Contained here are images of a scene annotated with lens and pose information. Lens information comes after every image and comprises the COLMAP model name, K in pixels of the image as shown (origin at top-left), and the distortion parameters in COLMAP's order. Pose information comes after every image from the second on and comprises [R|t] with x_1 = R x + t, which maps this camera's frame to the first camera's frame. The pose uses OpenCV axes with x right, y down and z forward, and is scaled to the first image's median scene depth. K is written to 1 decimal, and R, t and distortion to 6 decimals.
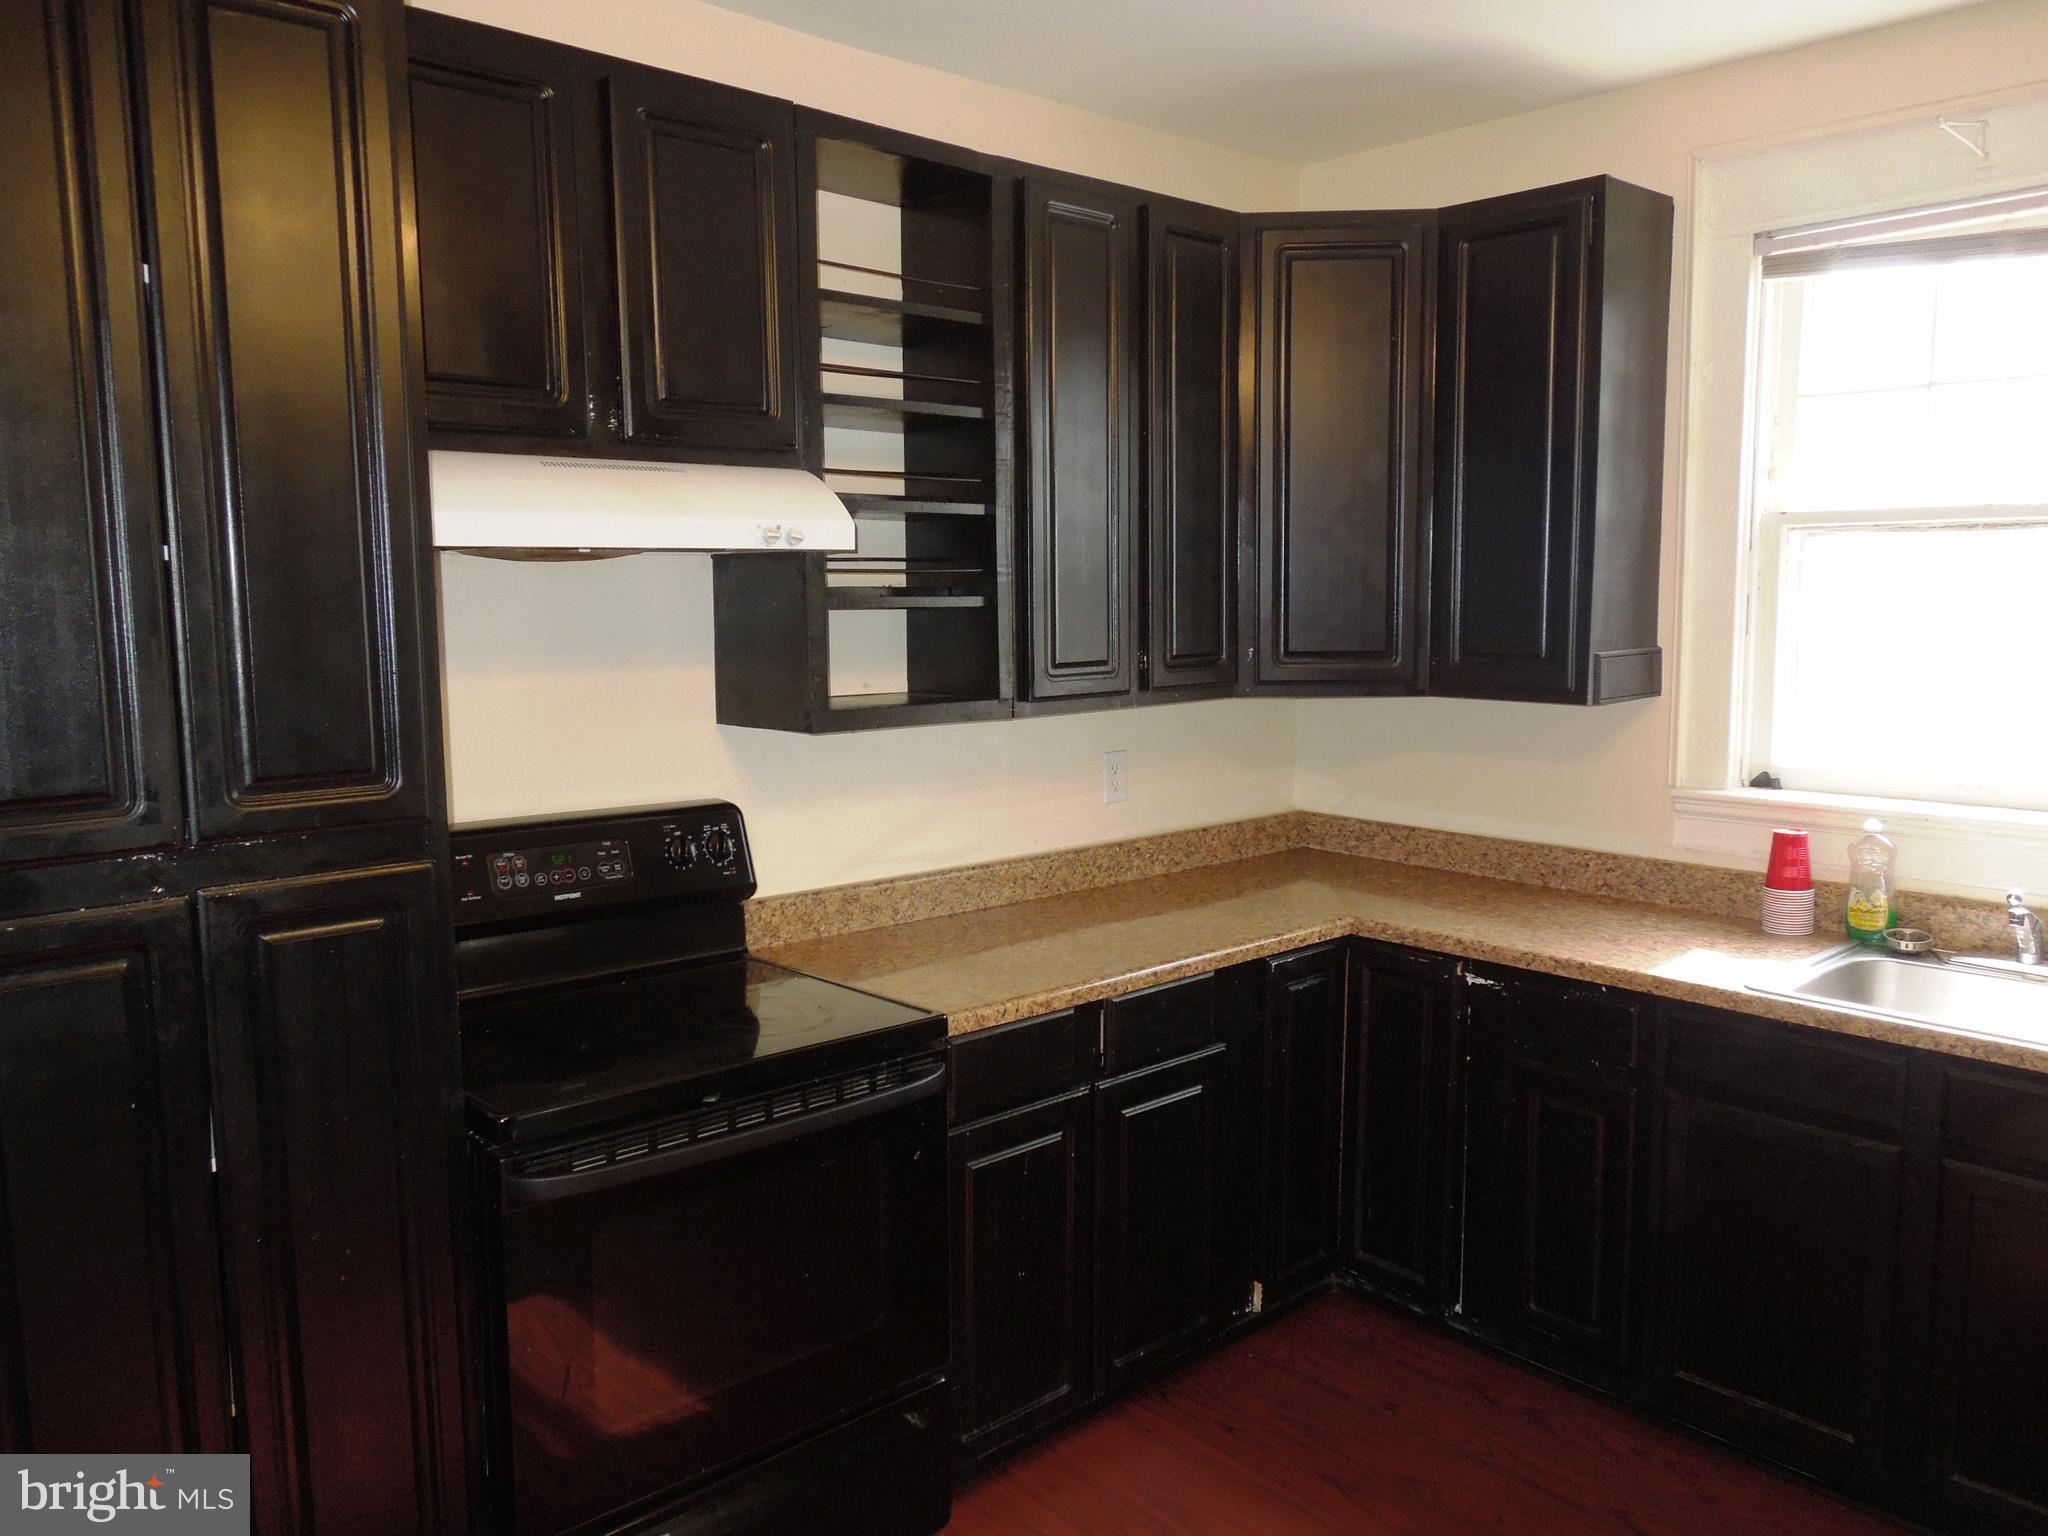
lens RADIAL K [[1551.6, 0, 1024.0], [0, 1551.6, 768.0], [0, 0, 1]] dist [-0.001488, 0.003693]
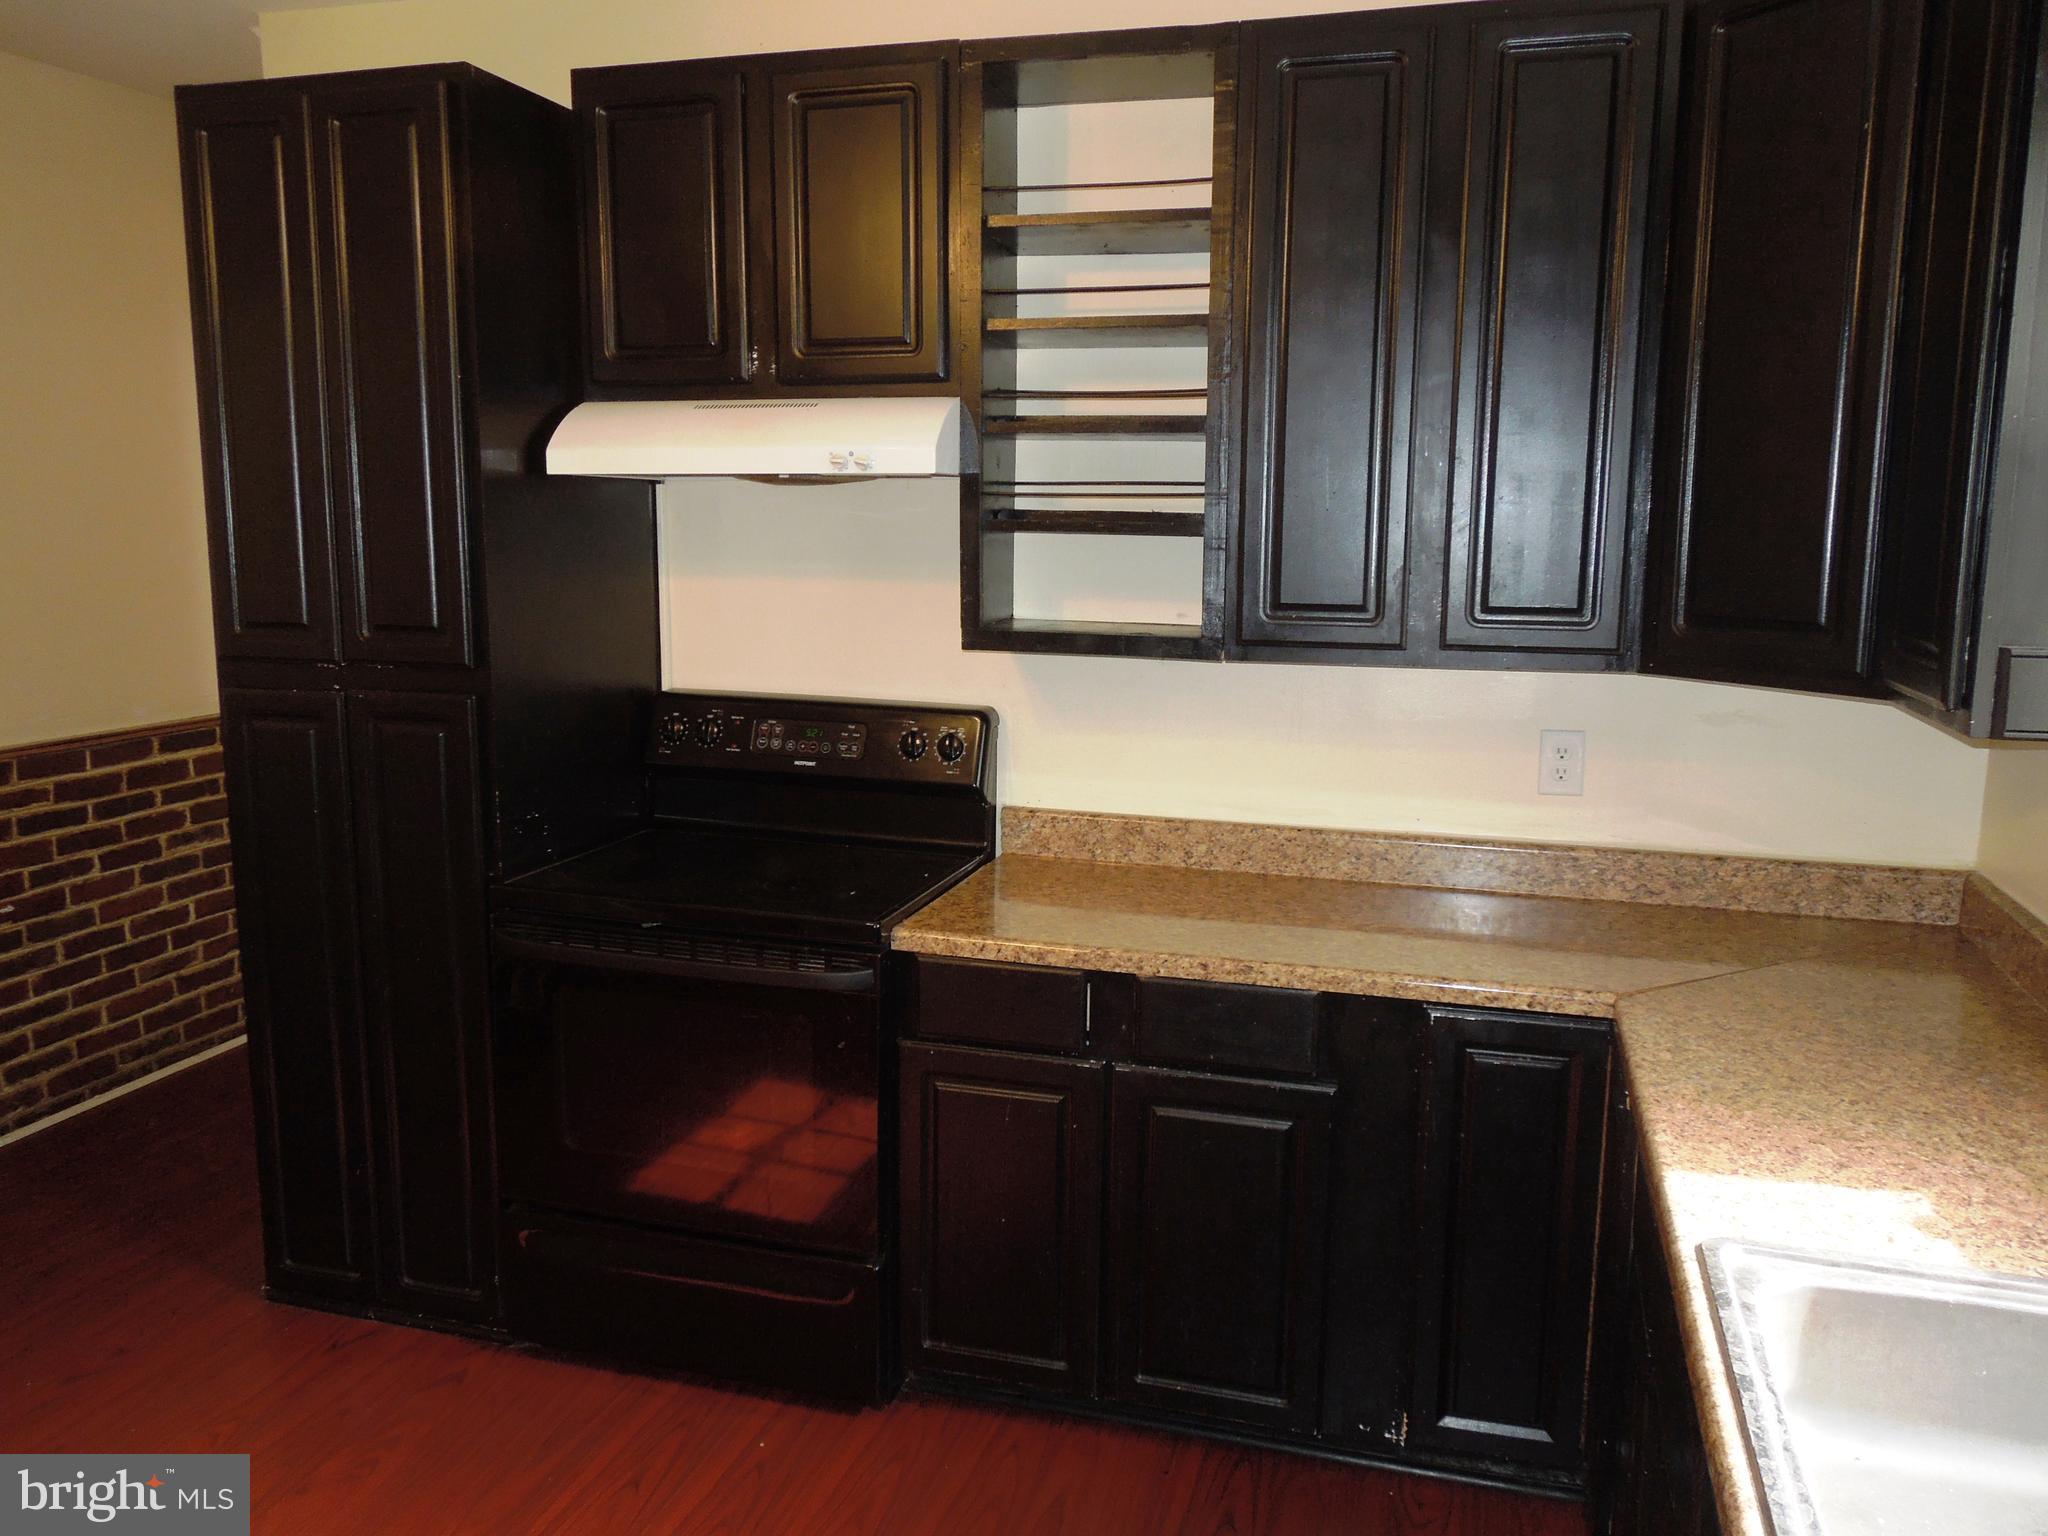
lens RADIAL K [[1557.5, 0, 1029.6], [0, 1557.5, 761.9], [0, 0, 1]] dist [-0.003425, 0.006721]
pose [[0.517614, 0.147547, -0.842796, 0.697356], [-0.112906, 0.988184, 0.103657, -0.054756], [0.848132, 0.041503, 0.528157, 0.427254]]
